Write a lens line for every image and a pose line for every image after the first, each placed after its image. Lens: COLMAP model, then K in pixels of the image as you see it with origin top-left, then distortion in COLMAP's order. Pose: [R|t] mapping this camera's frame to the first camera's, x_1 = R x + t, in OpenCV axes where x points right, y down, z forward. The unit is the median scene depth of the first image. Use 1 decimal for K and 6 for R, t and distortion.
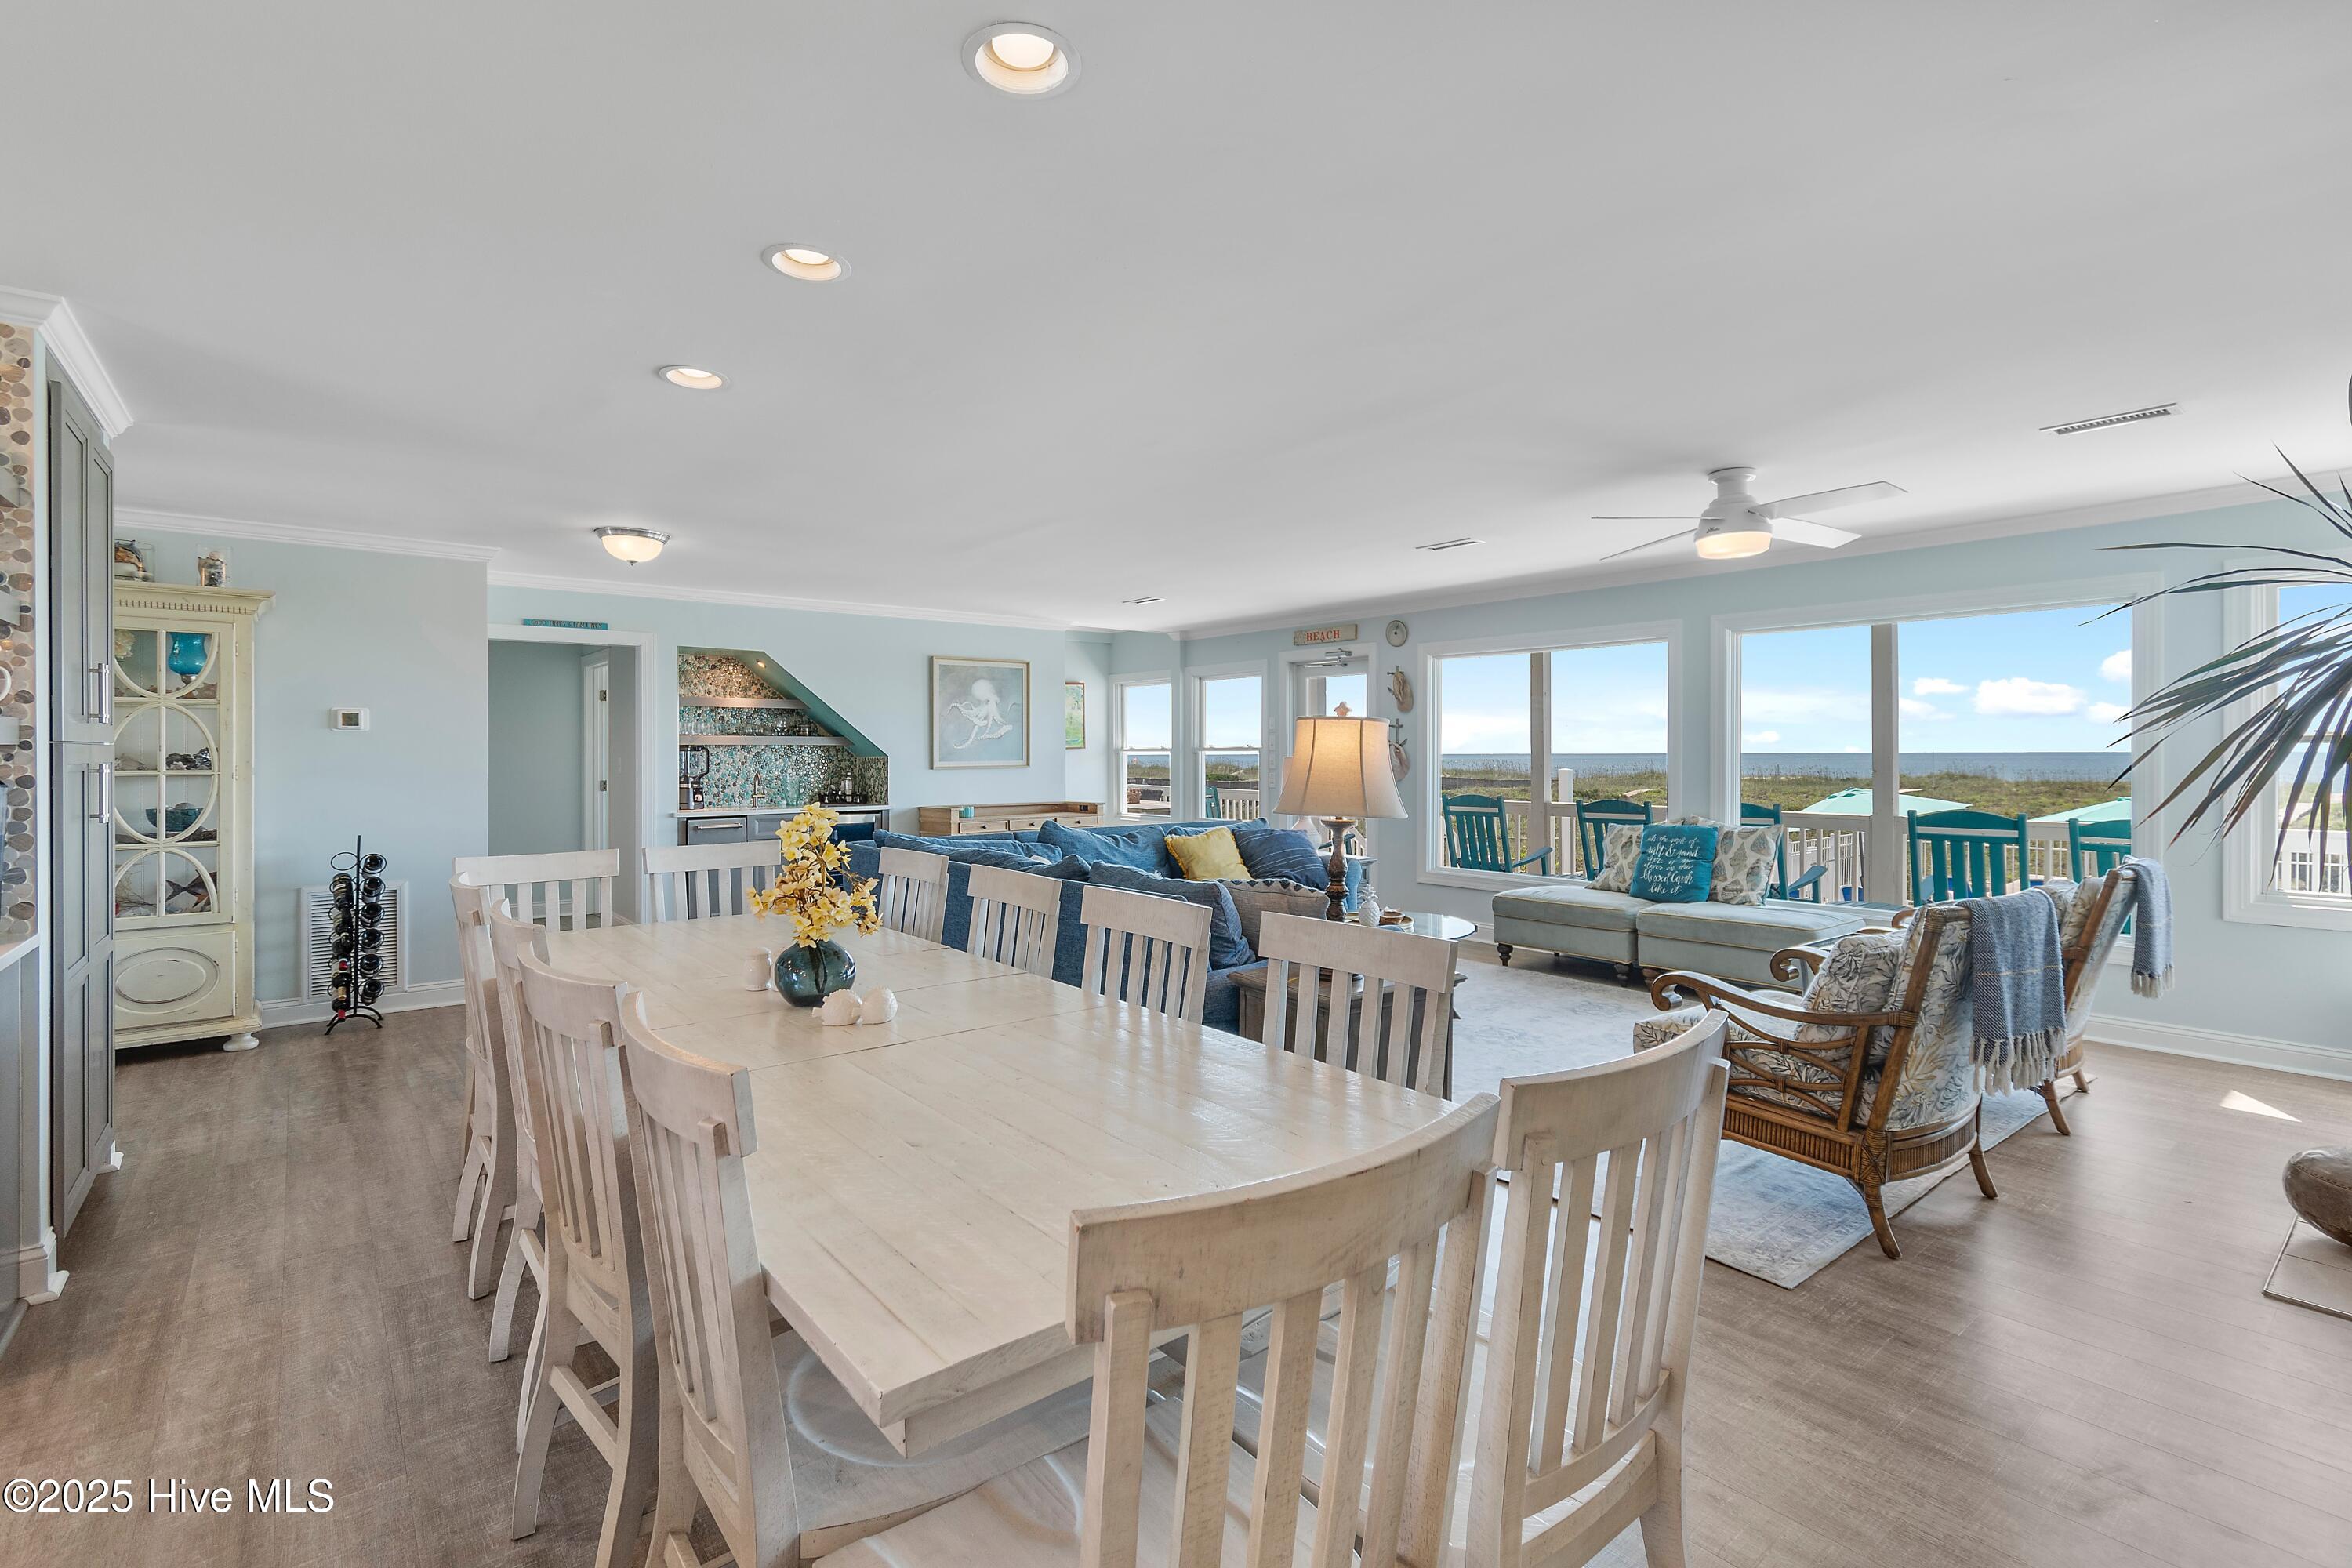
lens RADIAL K [[1045.4, 0, 1179.5], [0, 1045.4, 748.1], [0, 0, 1]] dist [0.002608, -0.001211]
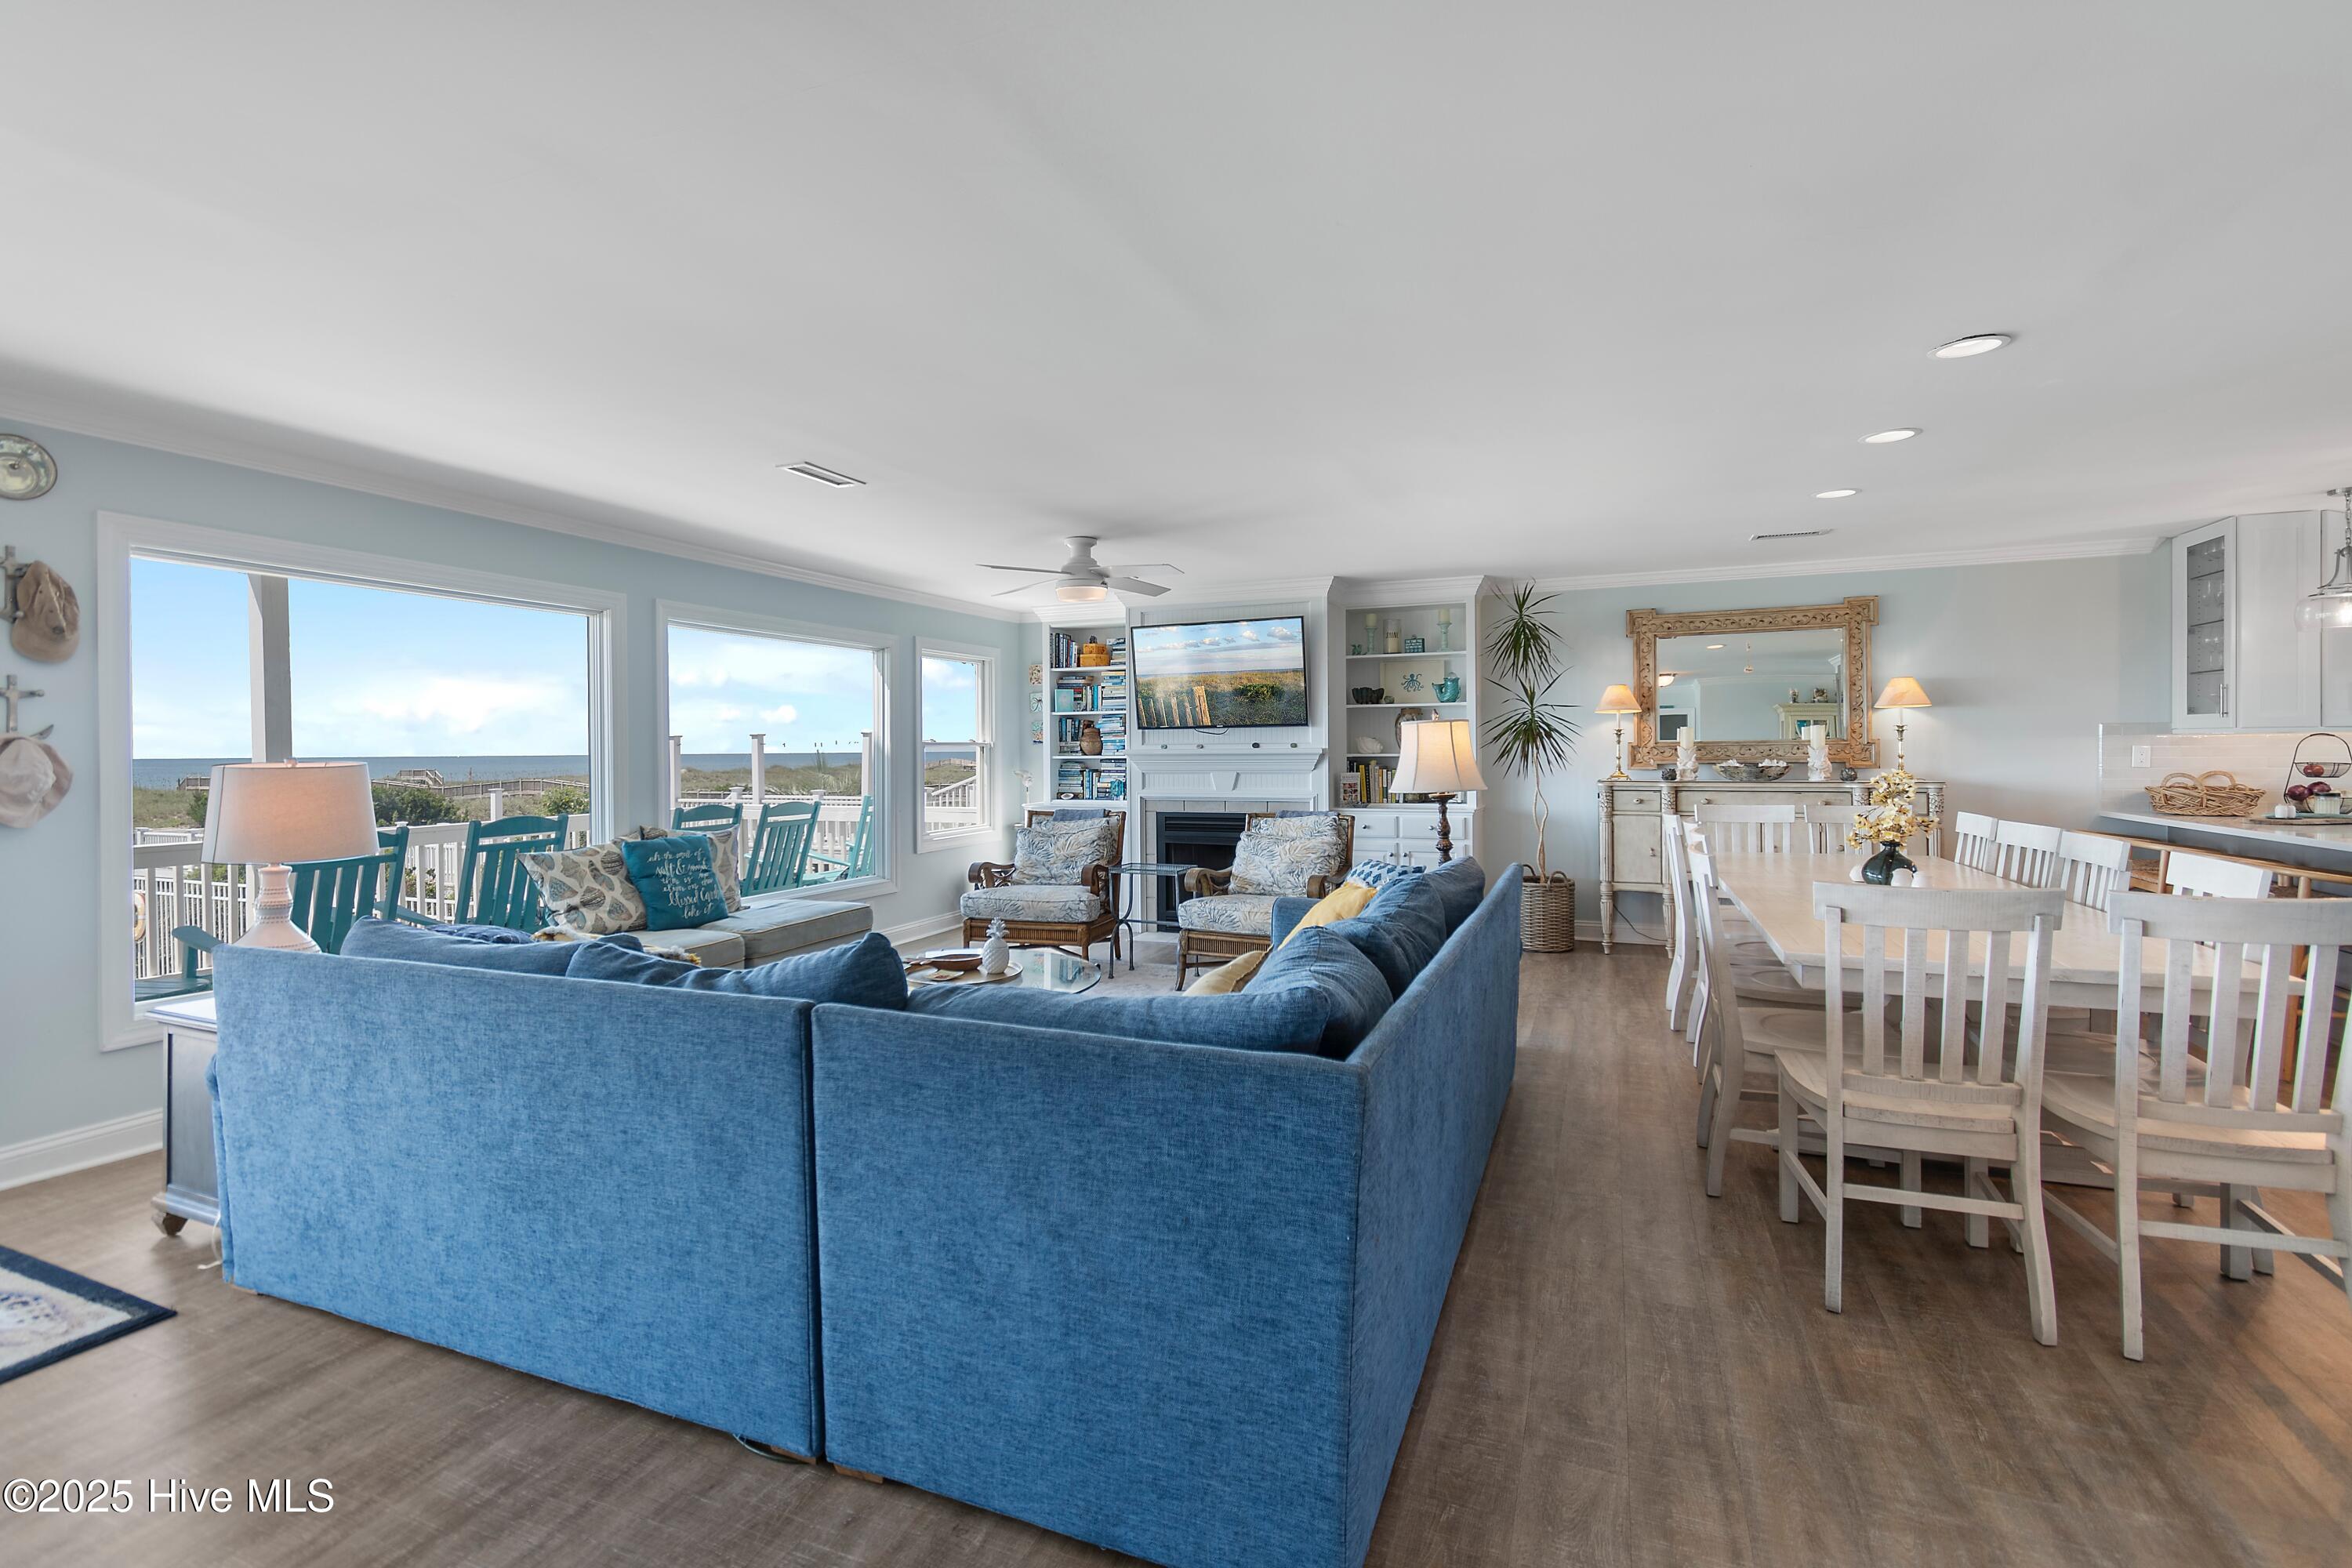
lens RADIAL K [[1045.4, 0, 1183.9], [0, 1045.4, 758.6], [0, 0, 1]] dist [0.002608, -0.001211]
pose [[-0.480364, -0.001565, 0.877068, -0.460171], [0.005591, 0.999973, 0.004847, 0.005885], [-0.877052, 0.007232, -0.480342, 0.986425]]
